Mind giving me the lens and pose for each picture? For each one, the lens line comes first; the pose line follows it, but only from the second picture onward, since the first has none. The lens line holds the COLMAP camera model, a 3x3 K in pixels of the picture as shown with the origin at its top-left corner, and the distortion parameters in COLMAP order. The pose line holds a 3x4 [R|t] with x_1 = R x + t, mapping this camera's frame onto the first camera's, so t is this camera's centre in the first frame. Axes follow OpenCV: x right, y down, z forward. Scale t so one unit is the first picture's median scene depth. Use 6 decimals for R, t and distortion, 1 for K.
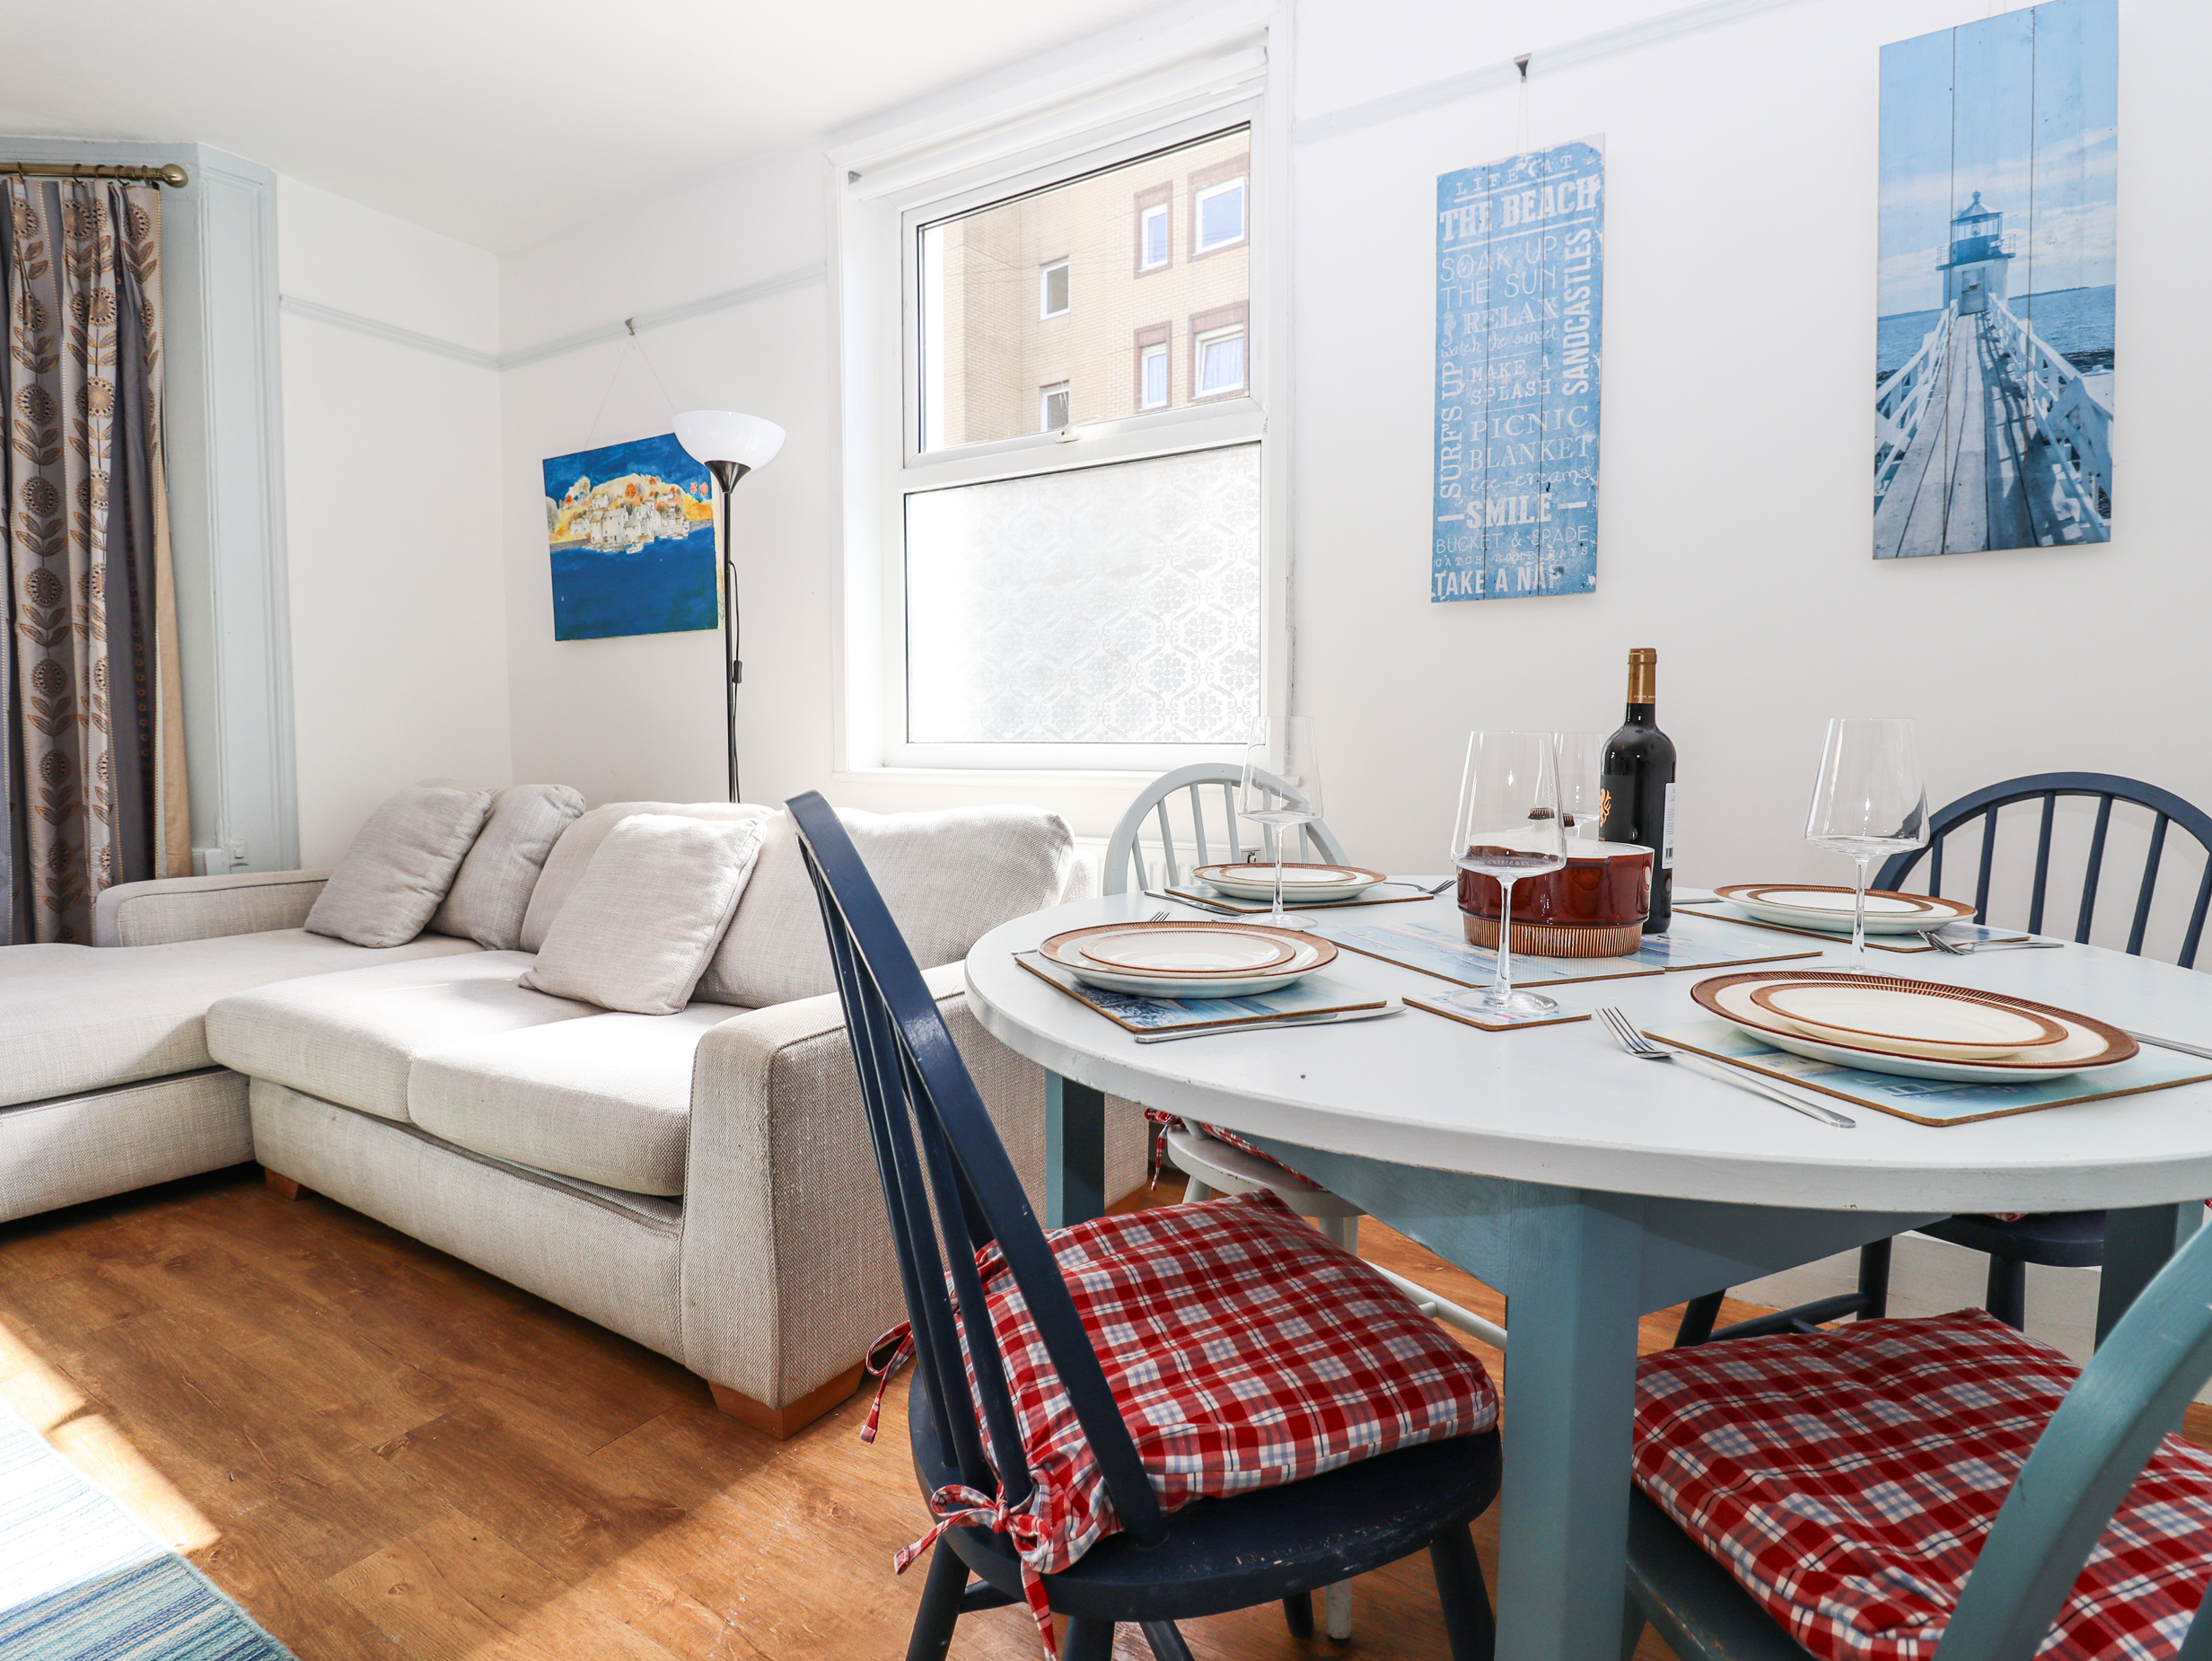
lens RADIAL K [[1147.8, 0, 1137.4], [0, 1147.8, 804.0], [0, 0, 1]] dist [0.003332, -0.014124]
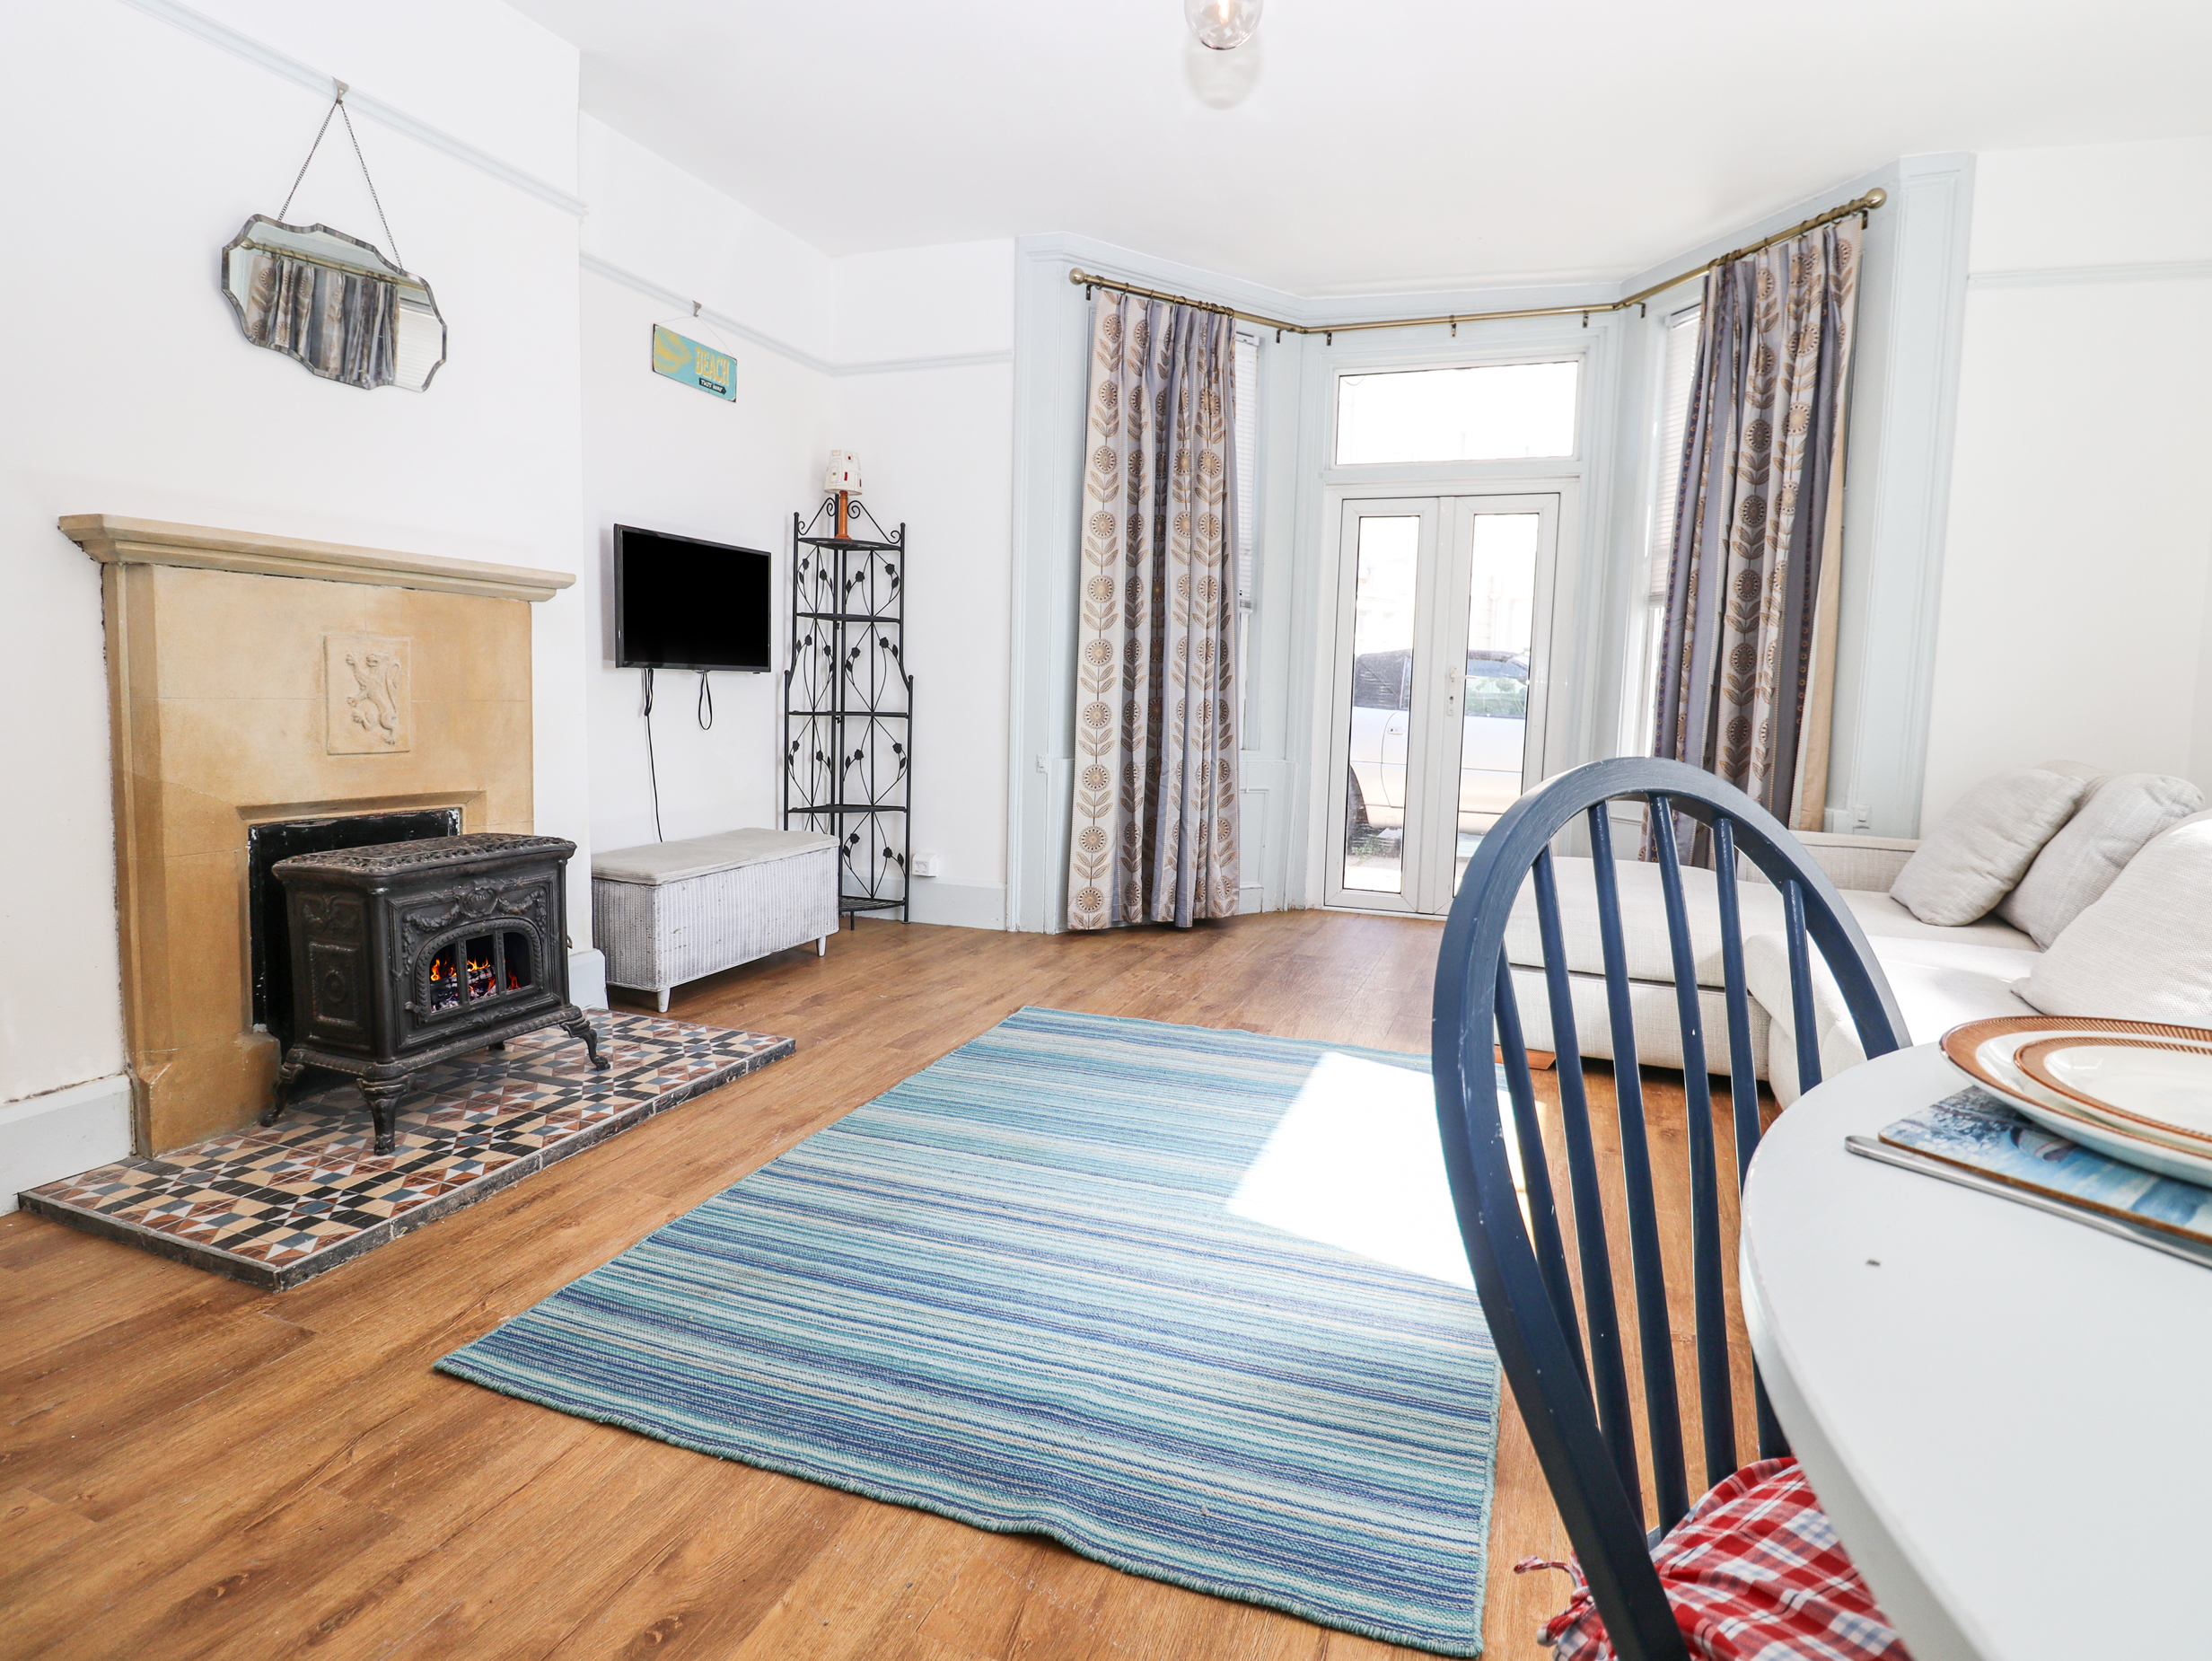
lens RADIAL K [[1147.8, 0, 1140.6], [0, 1147.8, 805.3], [0, 0, 1]] dist [0.003332, -0.014124]
pose [[0.197052, 0.100145, -0.975265, 0.193838], [-0.081703, 0.992986, 0.085457, -0.006921], [0.976983, 0.062842, 0.203852, 0.147307]]
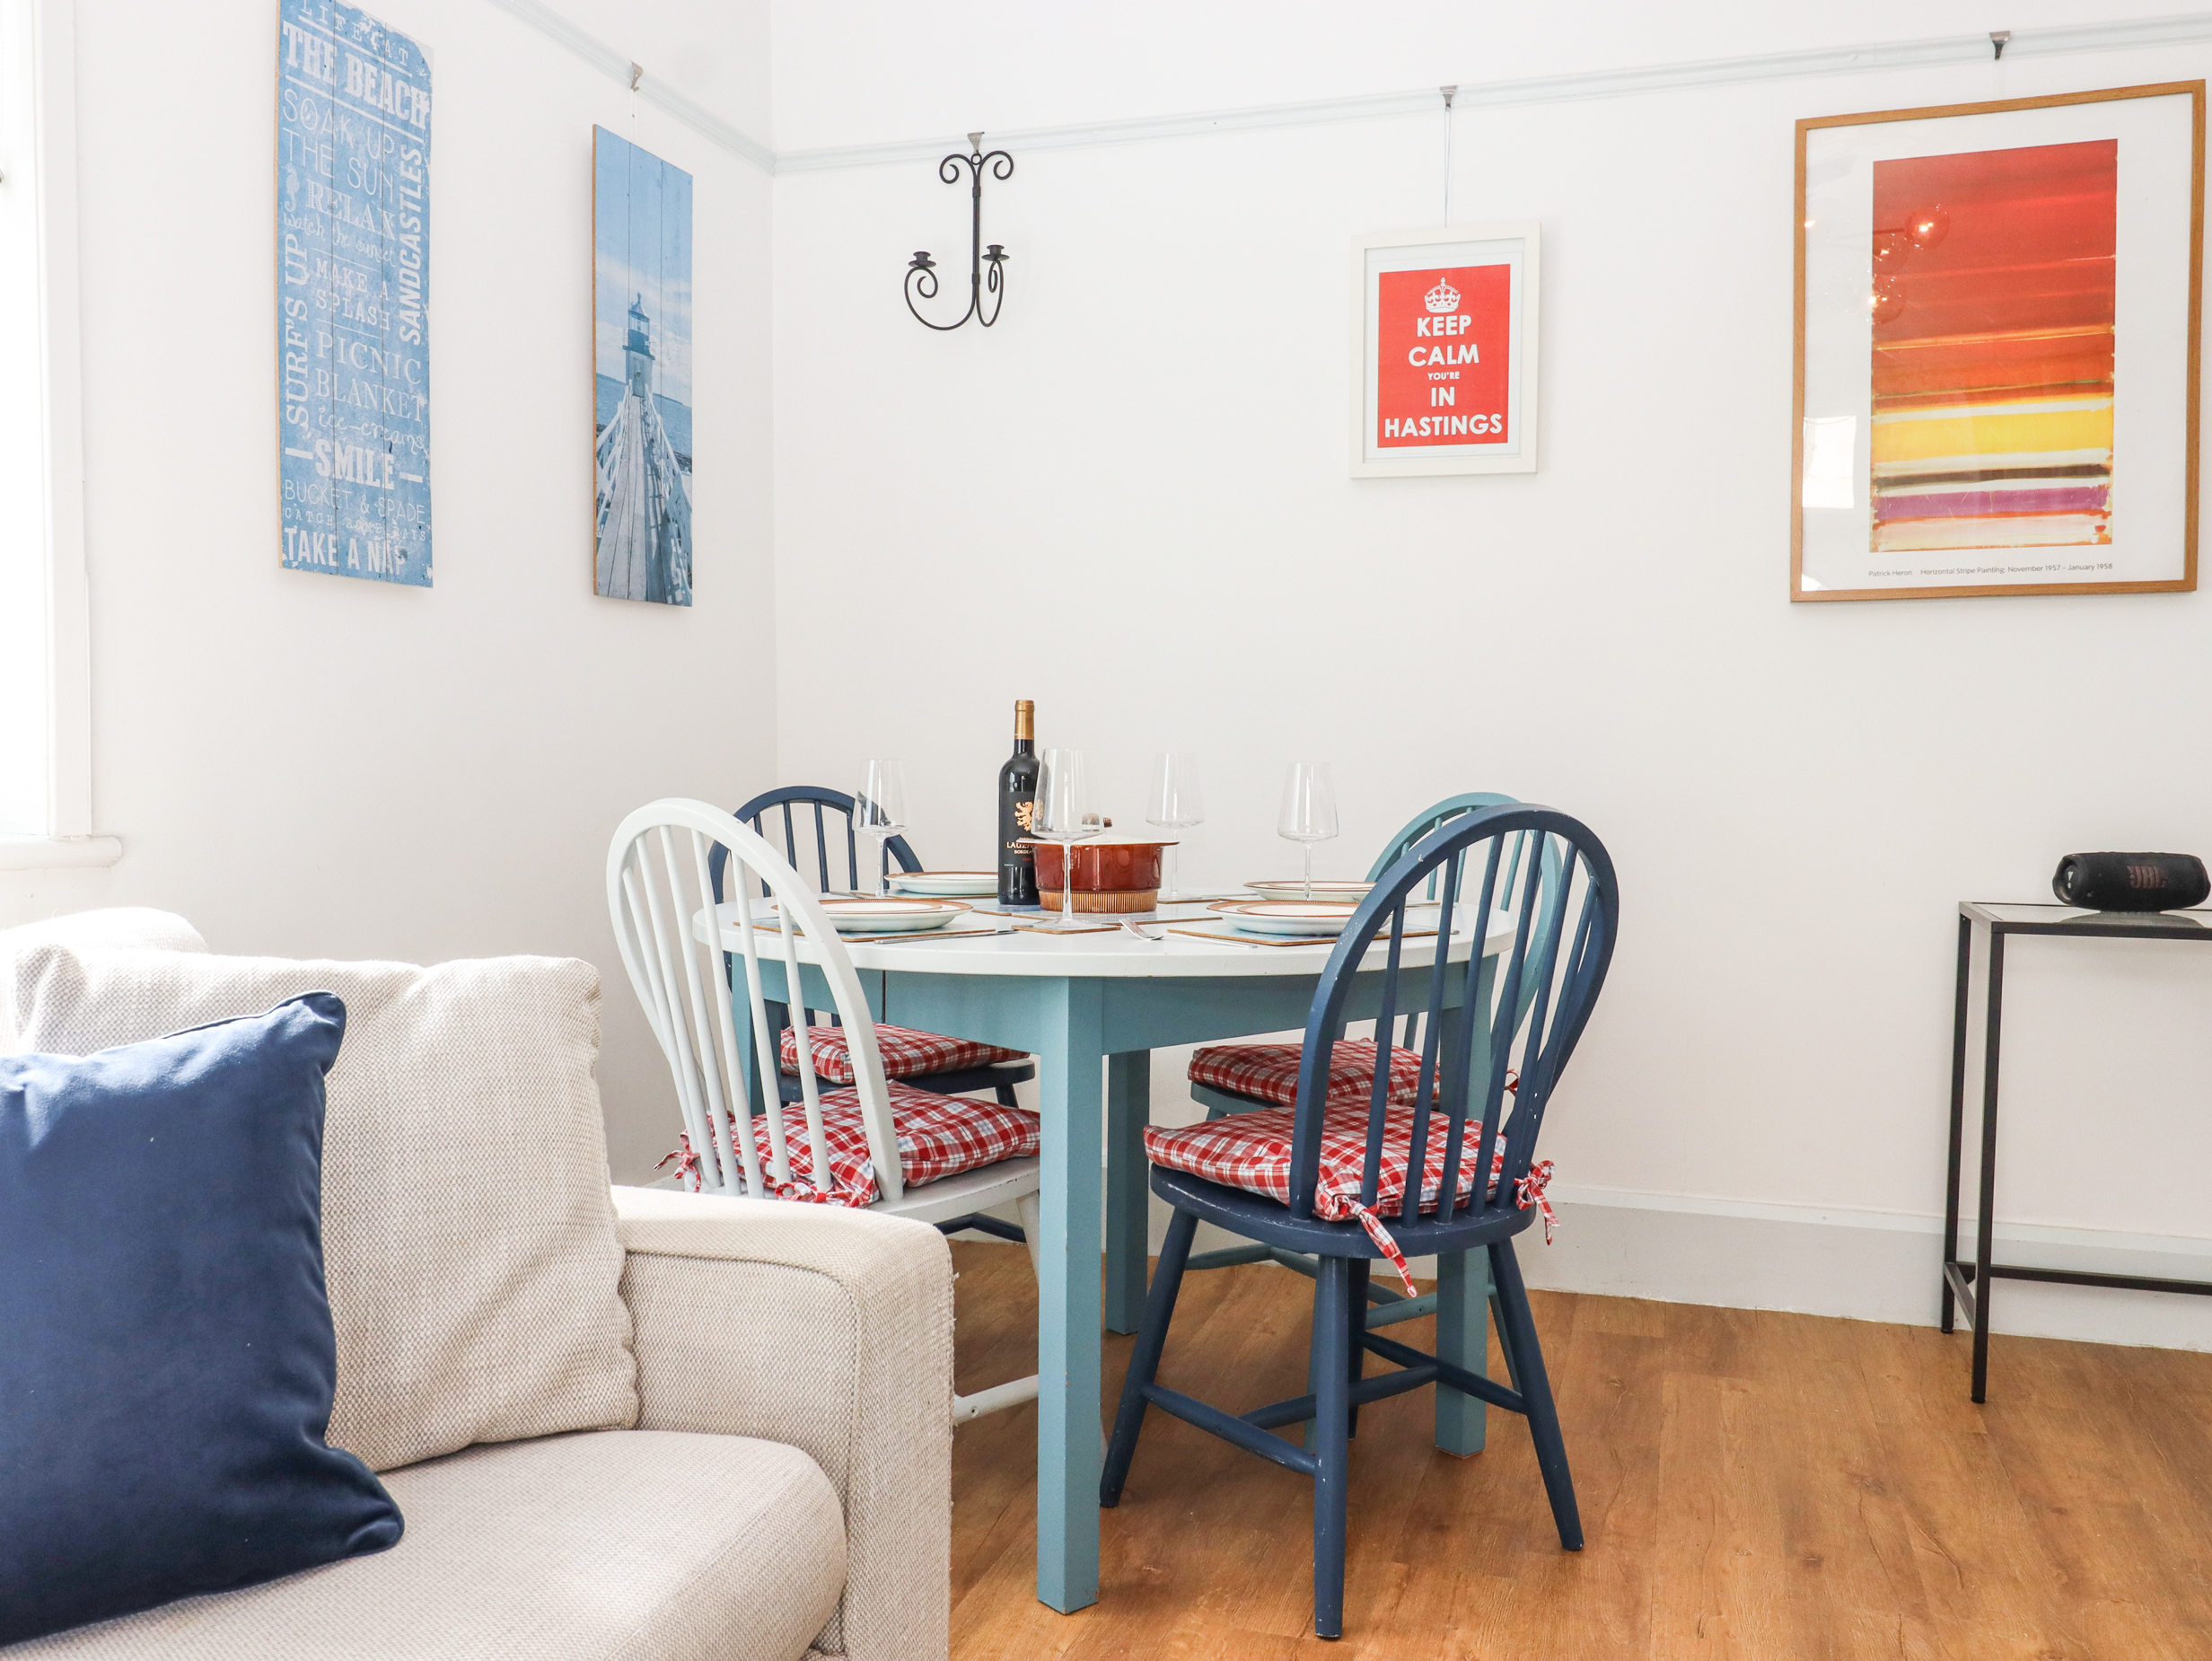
lens RADIAL K [[1806.5, 0, 1145.9], [0, 1806.5, 803.3], [0, 0, 1]] dist [0.011284, -0.013027]
pose [[-0.253497, -0.028674, 0.966911, -0.901115], [0.050440, 0.997809, 0.042814, -0.051316], [-0.966020, 0.059624, -0.251496, 0.744877]]
